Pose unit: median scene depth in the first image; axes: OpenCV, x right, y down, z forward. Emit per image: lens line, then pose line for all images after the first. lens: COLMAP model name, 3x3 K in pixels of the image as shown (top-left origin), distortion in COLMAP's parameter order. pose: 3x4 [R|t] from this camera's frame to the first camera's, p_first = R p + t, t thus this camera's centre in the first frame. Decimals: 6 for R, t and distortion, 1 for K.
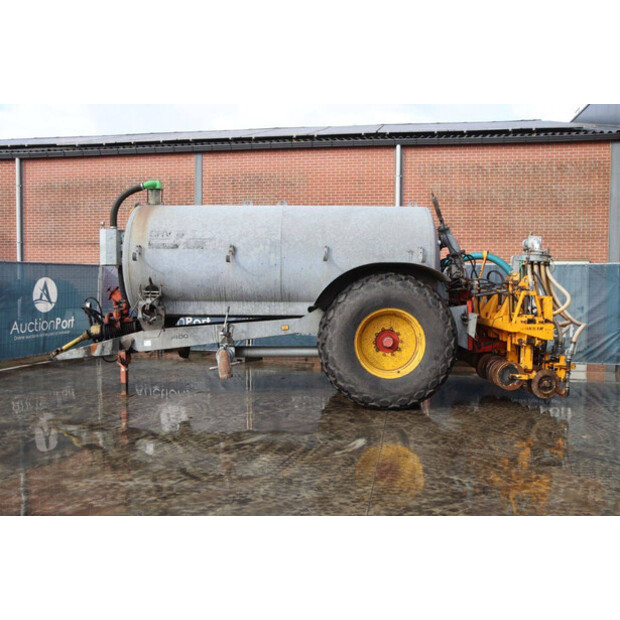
lens RADIAL K [[727.2, 0, 310.3], [0, 727.2, 310.8], [0, 0, 1]] dist [-0.019919, 0.000000]
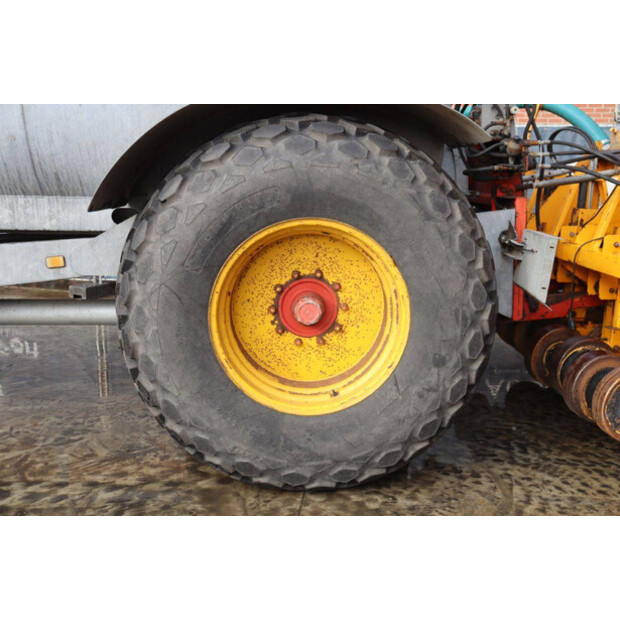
lens RADIAL K [[727.2, 0, 311.1], [0, 727.2, 307.0], [0, 0, 1]] dist [-0.019919, 0.000000]
pose [[0.999259, 0.005737, 0.038062, 0.095778], [-0.011294, 0.989008, 0.147430, -0.012895], [-0.036798, -0.147751, 0.988340, 0.647579]]
